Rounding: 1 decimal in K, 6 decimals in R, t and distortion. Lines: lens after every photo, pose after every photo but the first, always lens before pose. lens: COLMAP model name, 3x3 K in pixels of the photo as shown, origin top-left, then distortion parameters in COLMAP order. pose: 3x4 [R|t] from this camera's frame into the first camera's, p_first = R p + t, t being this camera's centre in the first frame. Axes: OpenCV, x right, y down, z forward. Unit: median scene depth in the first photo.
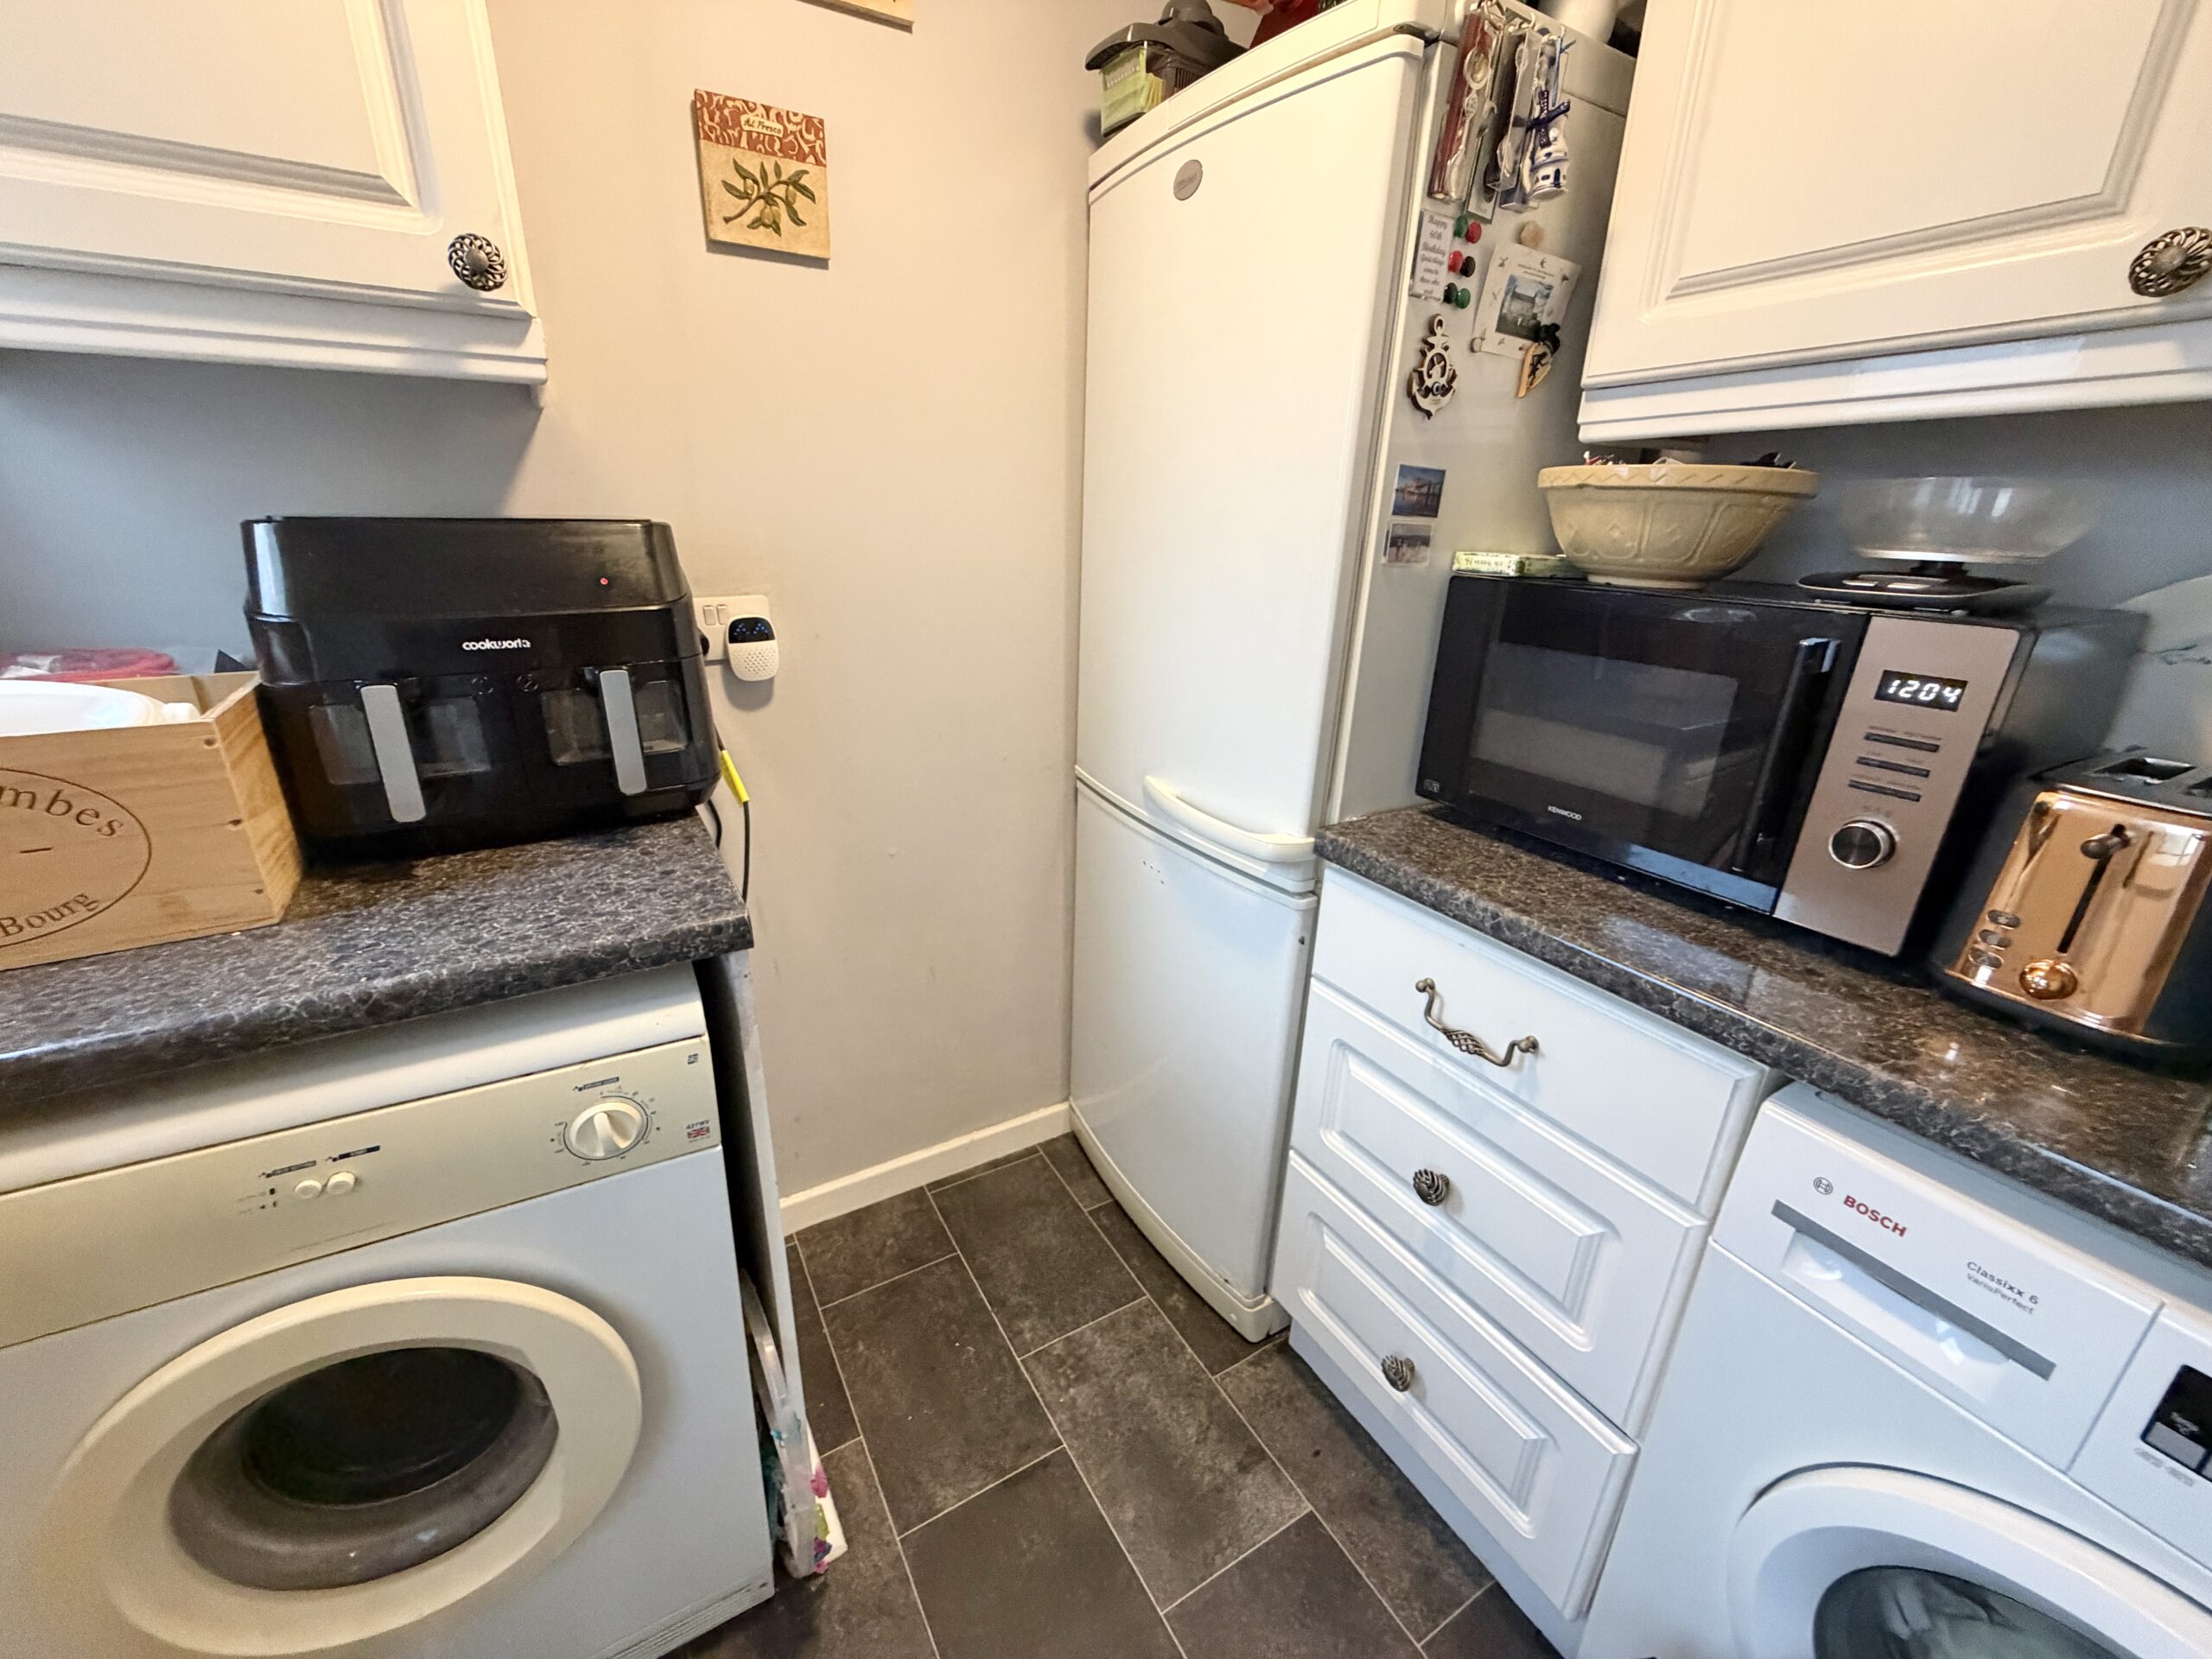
lens RADIAL K [[876.9, 0, 1096.3], [0, 876.9, 829.2], [0, 0, 1]] dist [-0.001886, 0.000079]
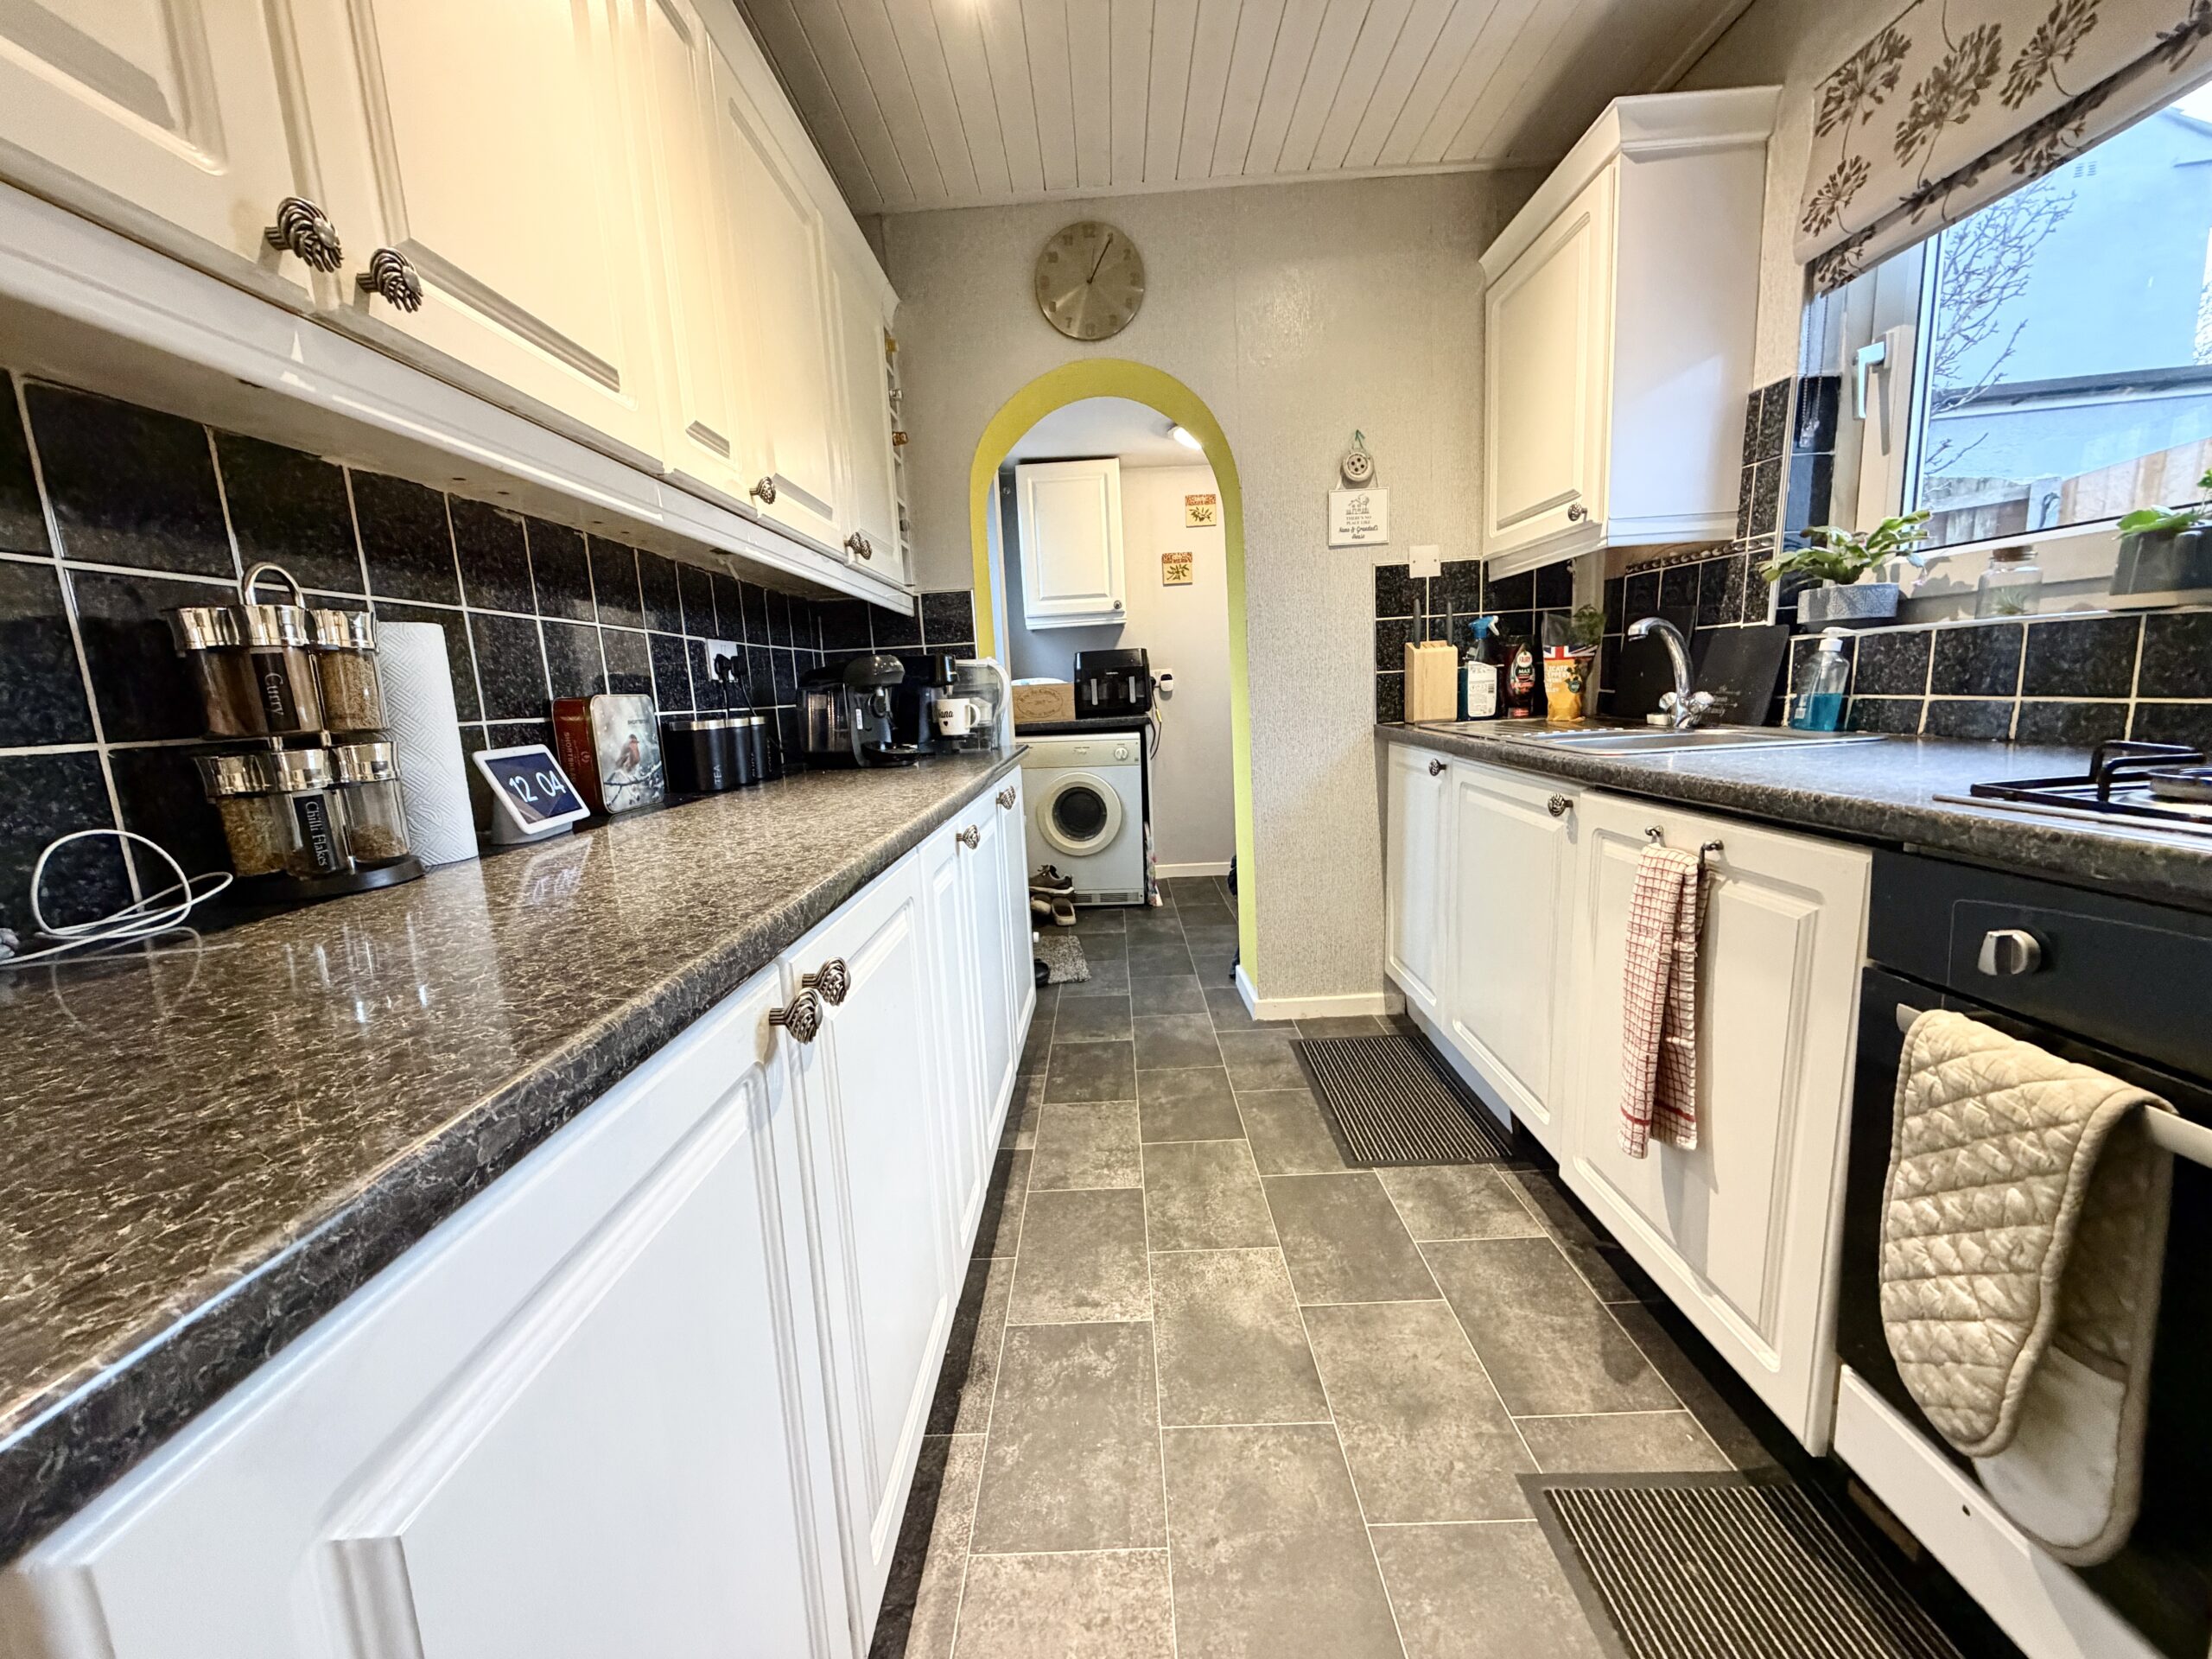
lens RADIAL K [[876.9, 0, 1096.3], [0, 876.9, 829.2], [0, 0, 1]] dist [-0.001886, 0.000079]
pose [[0.850928, 0.021712, -0.524833, 1.572481], [-0.112777, 0.983397, -0.142166, 1.154524], [0.513033, 0.180162, 0.839249, -2.572830]]
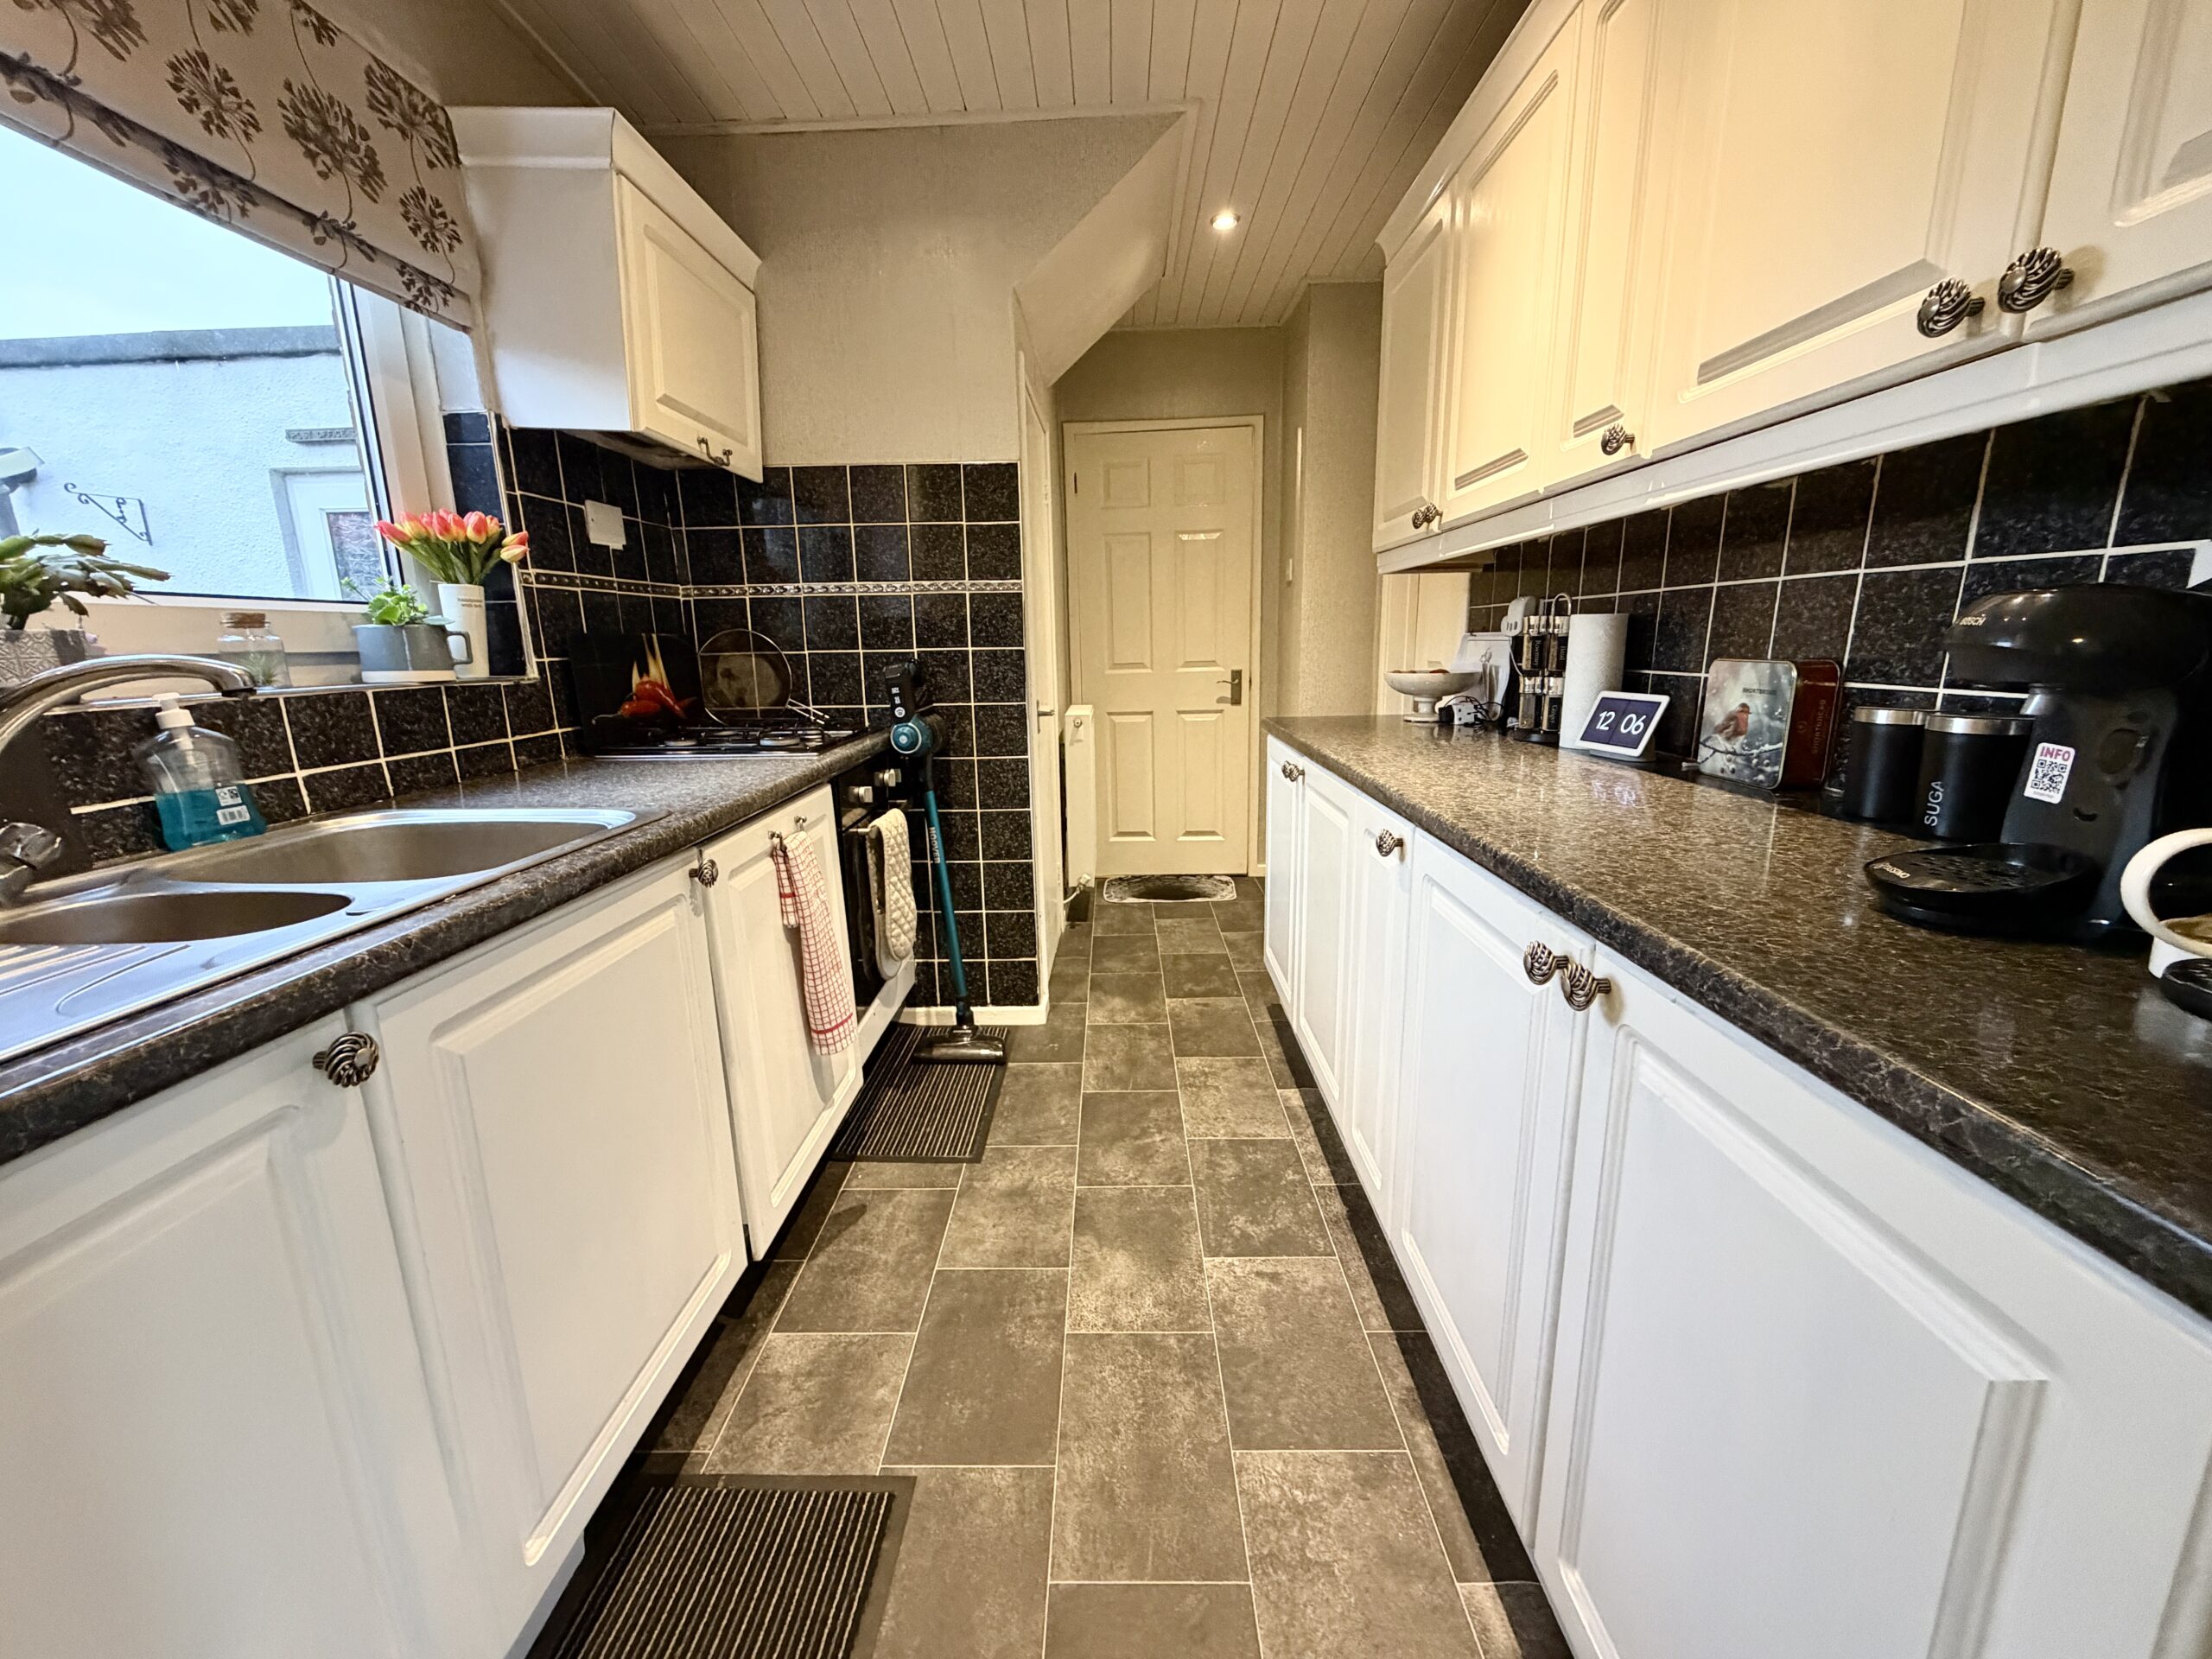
lens RADIAL K [[876.9, 0, 1096.3], [0, 876.9, 829.2], [0, 0, 1]] dist [-0.001886, 0.000079]
pose [[-0.850765, -0.110543, 0.513789, -1.930901], [0.183605, 0.853509, 0.487660, -1.429244], [-0.492431, 0.509218, -0.705839, 3.788327]]
